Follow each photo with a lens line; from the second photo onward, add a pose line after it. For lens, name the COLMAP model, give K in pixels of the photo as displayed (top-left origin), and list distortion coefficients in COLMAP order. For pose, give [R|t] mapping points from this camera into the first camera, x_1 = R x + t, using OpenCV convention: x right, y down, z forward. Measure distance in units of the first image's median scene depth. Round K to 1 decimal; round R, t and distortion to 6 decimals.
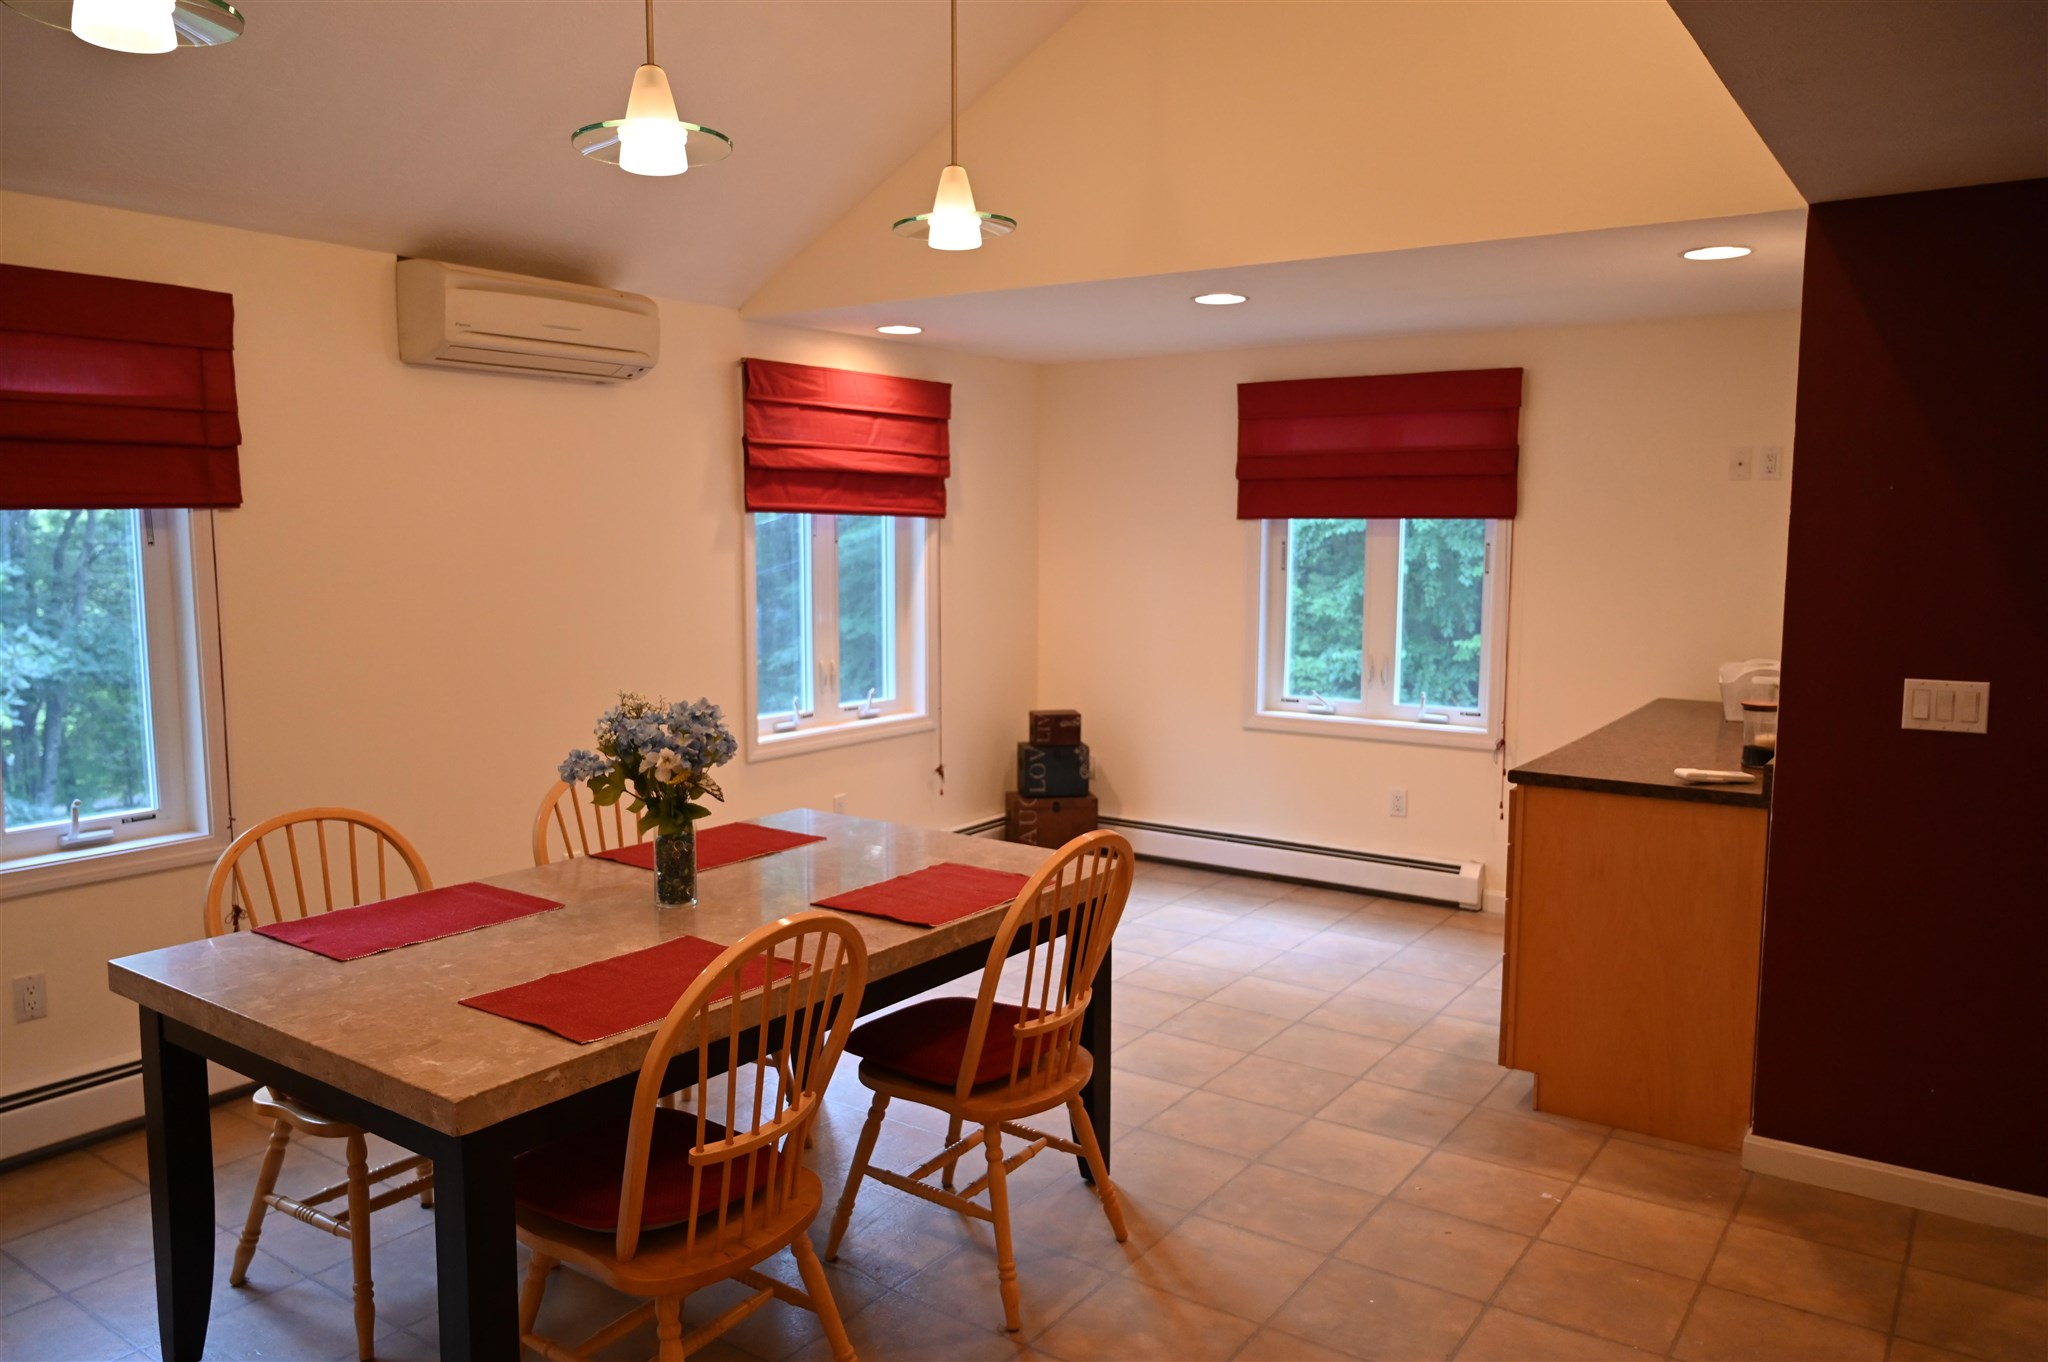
lens RADIAL K [[1468.6, 0, 1016.7], [0, 1468.6, 686.6], [0, 0, 1]] dist [-0.001861, -0.000091]
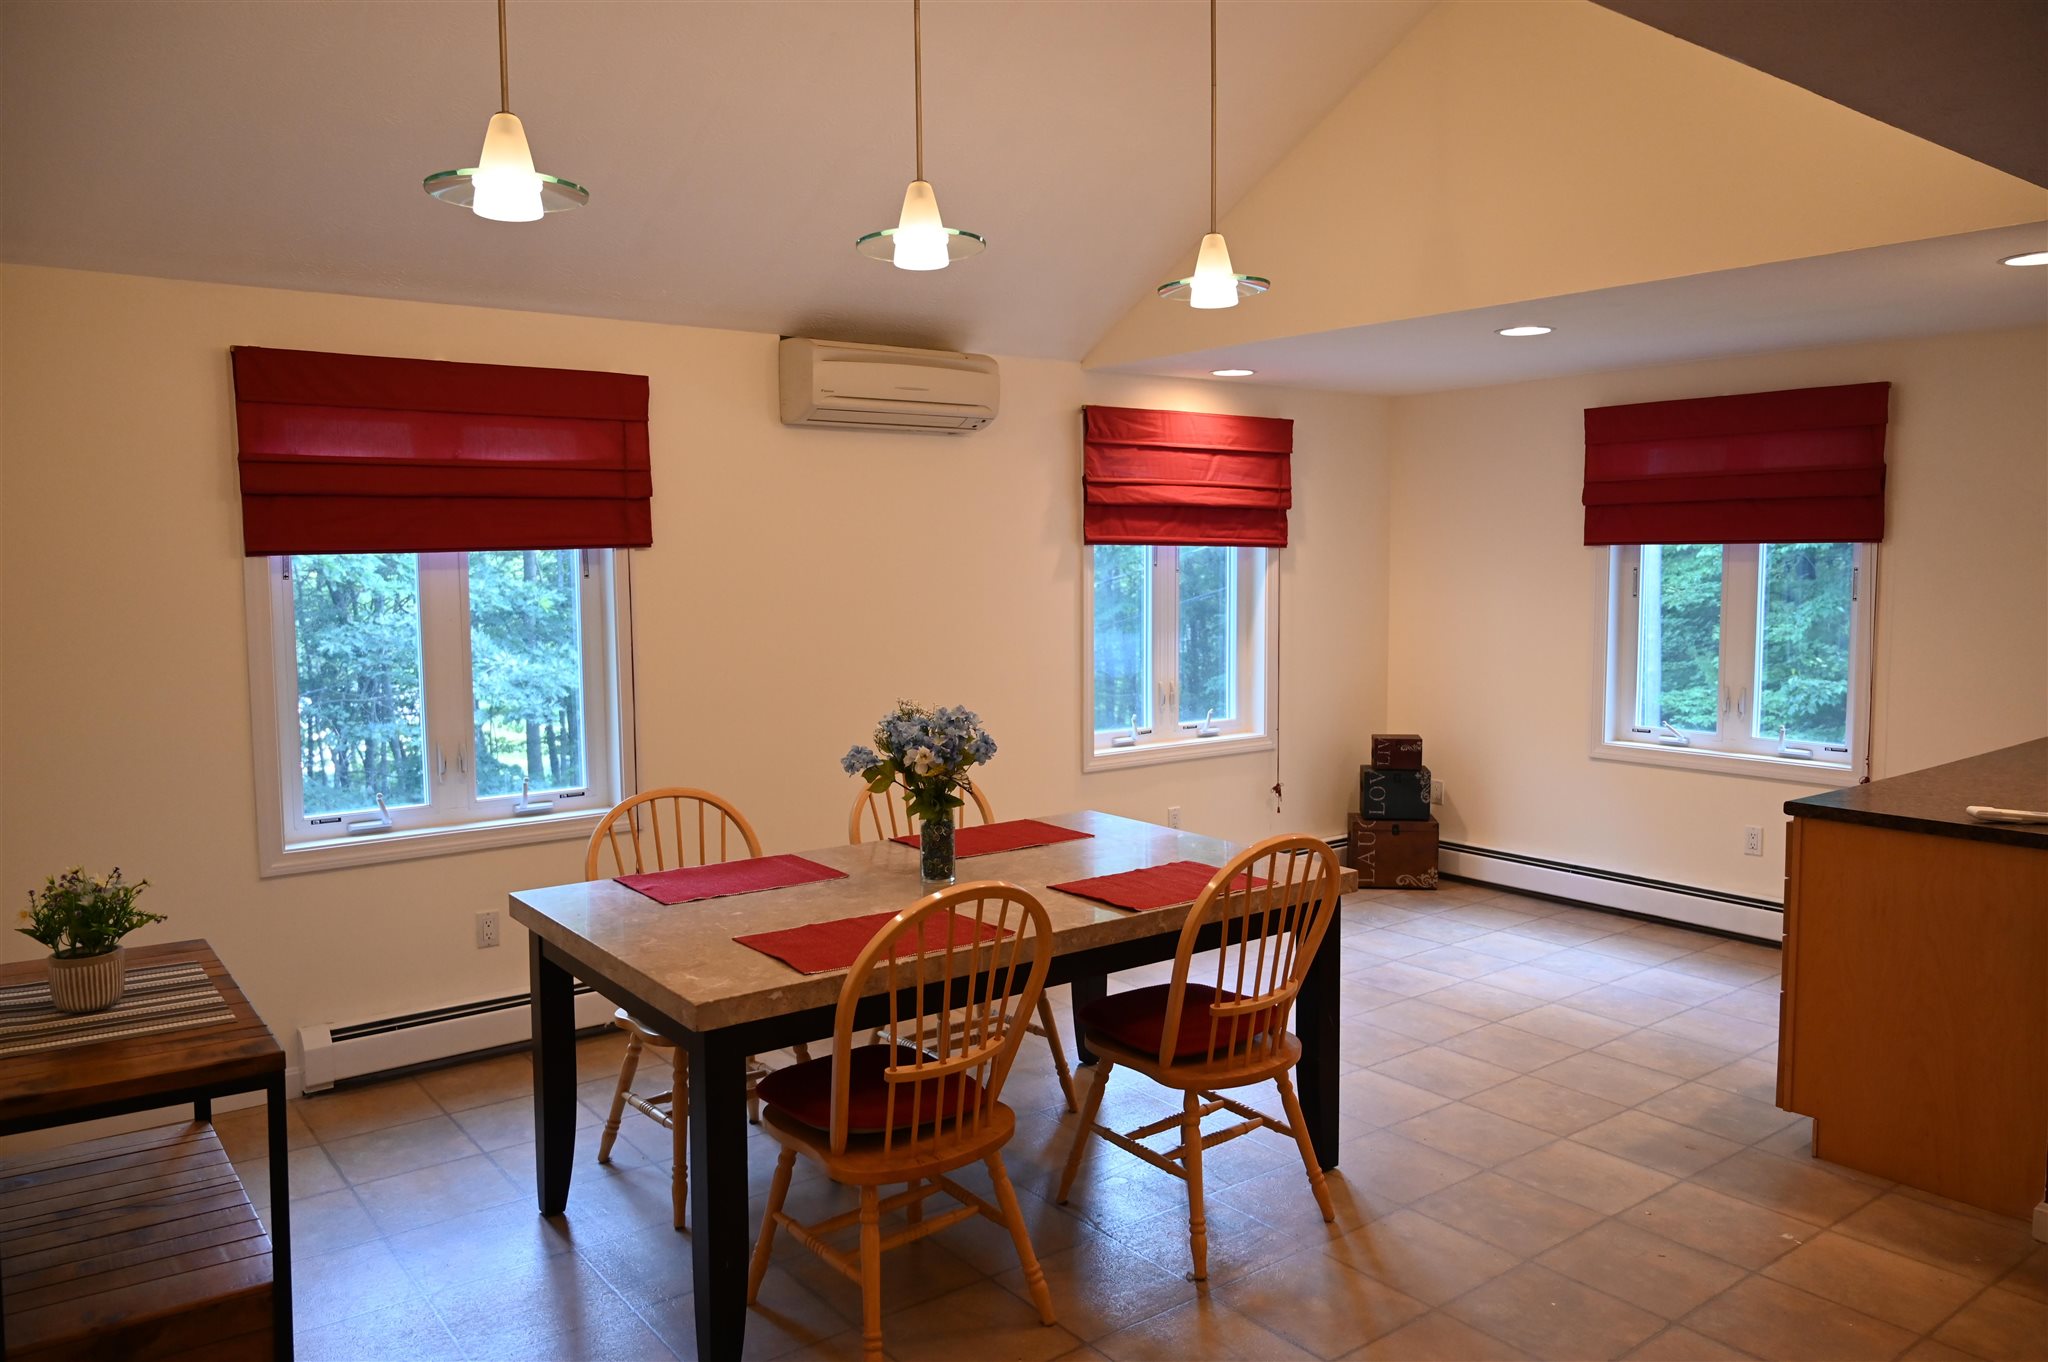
lens RADIAL K [[1468.6, 0, 1022.2], [0, 1468.6, 669.9], [0, 0, 1]] dist [-0.001861, -0.000091]
pose [[0.953044, 0.014318, -0.302492, 0.141551], [-0.023341, 0.999383, -0.026235, 0.006793], [0.301930, 0.032063, 0.952791, -0.080924]]
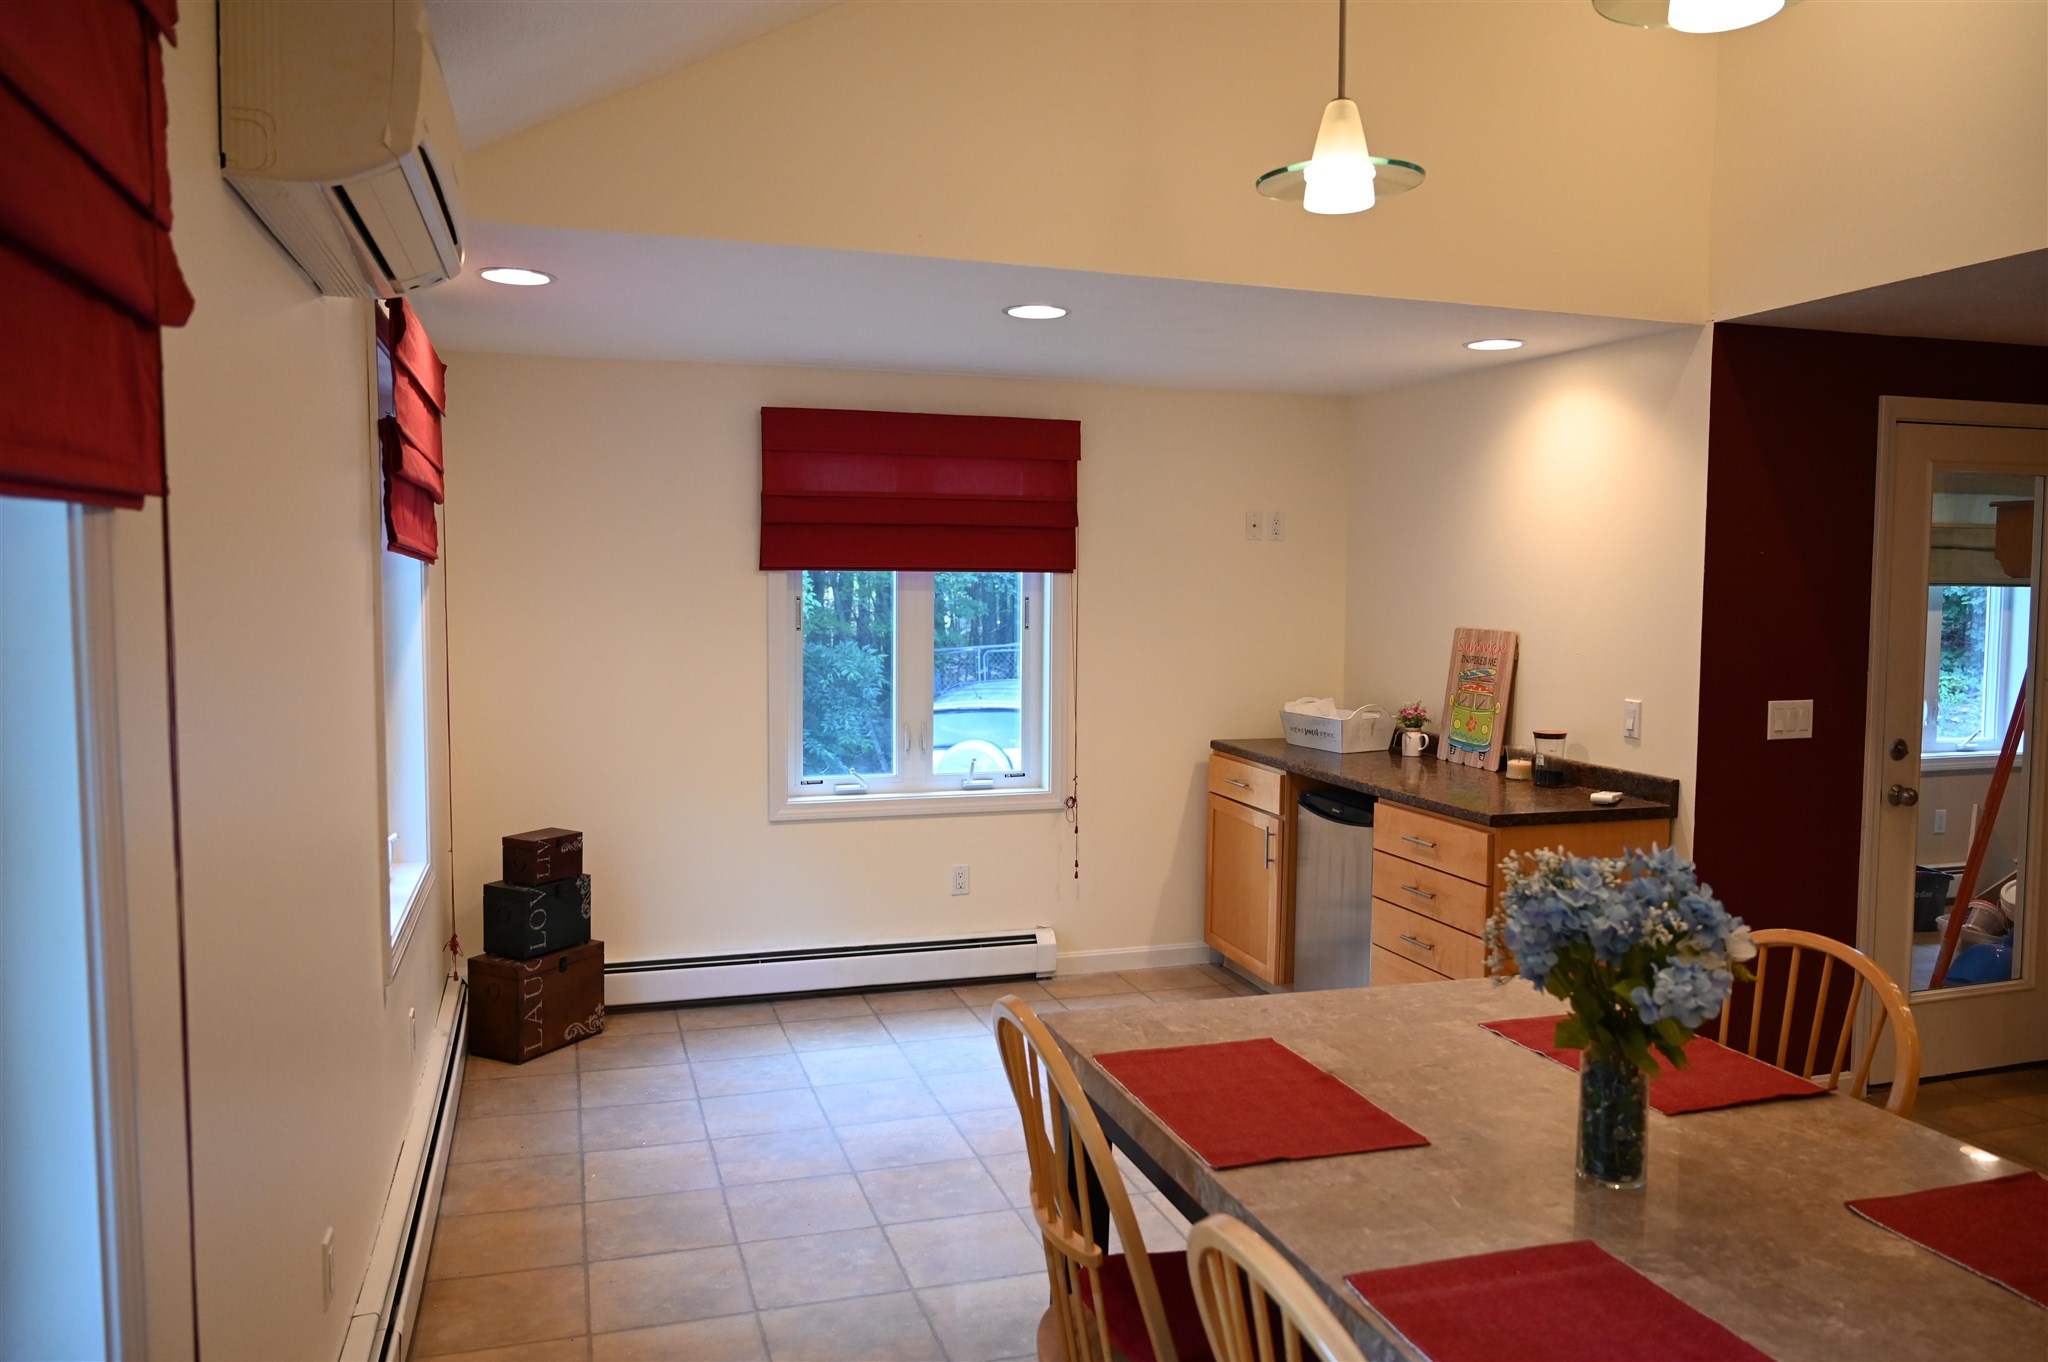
lens RADIAL K [[1468.6, 0, 1035.0], [0, 1468.6, 671.2], [0, 0, 1]] dist [-0.001861, -0.000091]
pose [[0.597666, -0.048200, 0.800295, -0.663633], [0.082384, 0.996600, -0.001502, -0.068323], [-0.797501, 0.066829, 0.599604, 0.607198]]
